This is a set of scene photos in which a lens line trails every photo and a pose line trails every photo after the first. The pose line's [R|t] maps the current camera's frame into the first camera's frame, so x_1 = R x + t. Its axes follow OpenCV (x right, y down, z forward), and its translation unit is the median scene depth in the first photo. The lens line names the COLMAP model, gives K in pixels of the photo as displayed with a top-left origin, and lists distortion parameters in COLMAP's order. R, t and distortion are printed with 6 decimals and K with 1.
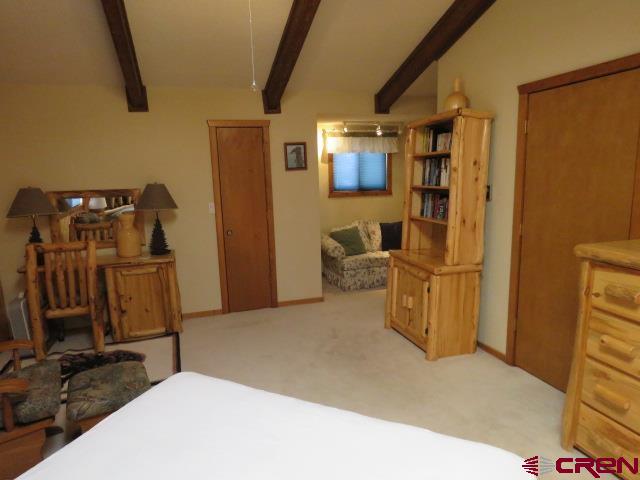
lens RADIAL K [[408.5, 0, 318.1], [0, 408.5, 237.7], [0, 0, 1]] dist [-0.010590, 0.005685]
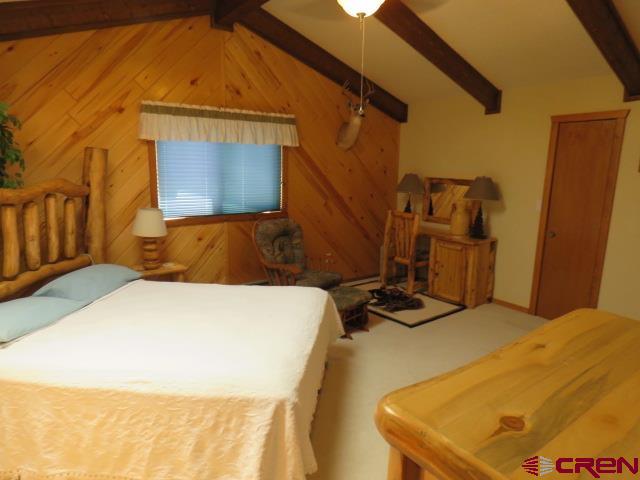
lens RADIAL K [[408.5, 0, 313.3], [0, 408.5, 241.2], [0, 0, 1]] dist [-0.010590, 0.005685]
pose [[0.302279, 0.204739, -0.930972, 0.567395], [-0.182292, 0.971052, 0.154364, -0.046563], [0.935627, 0.123048, 0.330851, 0.191796]]
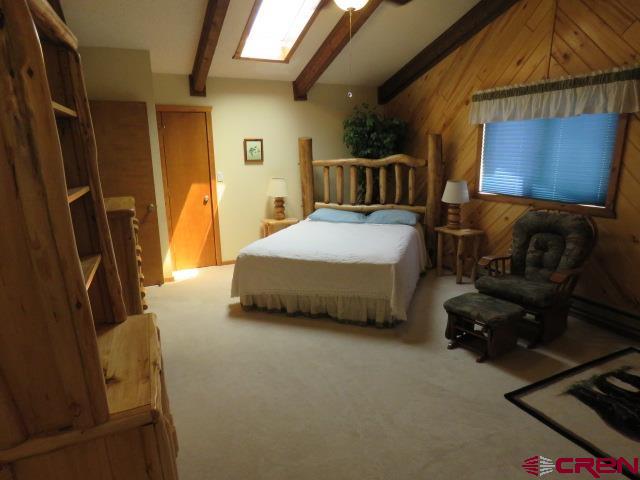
lens RADIAL K [[408.5, 0, 315.7], [0, 408.5, 241.7], [0, 0, 1]] dist [-0.010590, 0.005685]
pose [[-0.994978, 0.062102, -0.078501, 0.074190], [0.027154, 0.922322, 0.385466, -0.208800], [0.096341, 0.381399, -0.919377, 1.251468]]
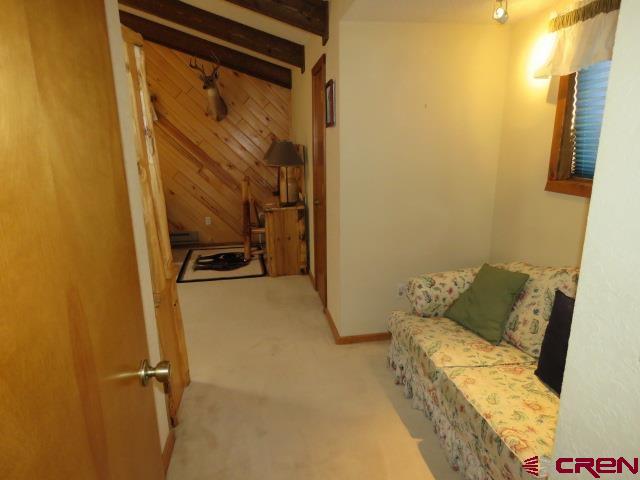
lens RADIAL K [[408.5, 0, 323.5], [0, 408.5, 239.7], [0, 0, 1]] dist [-0.010590, 0.005685]
pose [[-0.149355, 0.257882, -0.954563, 0.709919], [-0.145518, 0.949147, 0.279187, -0.203954], [0.978017, 0.180604, -0.104233, 1.267161]]
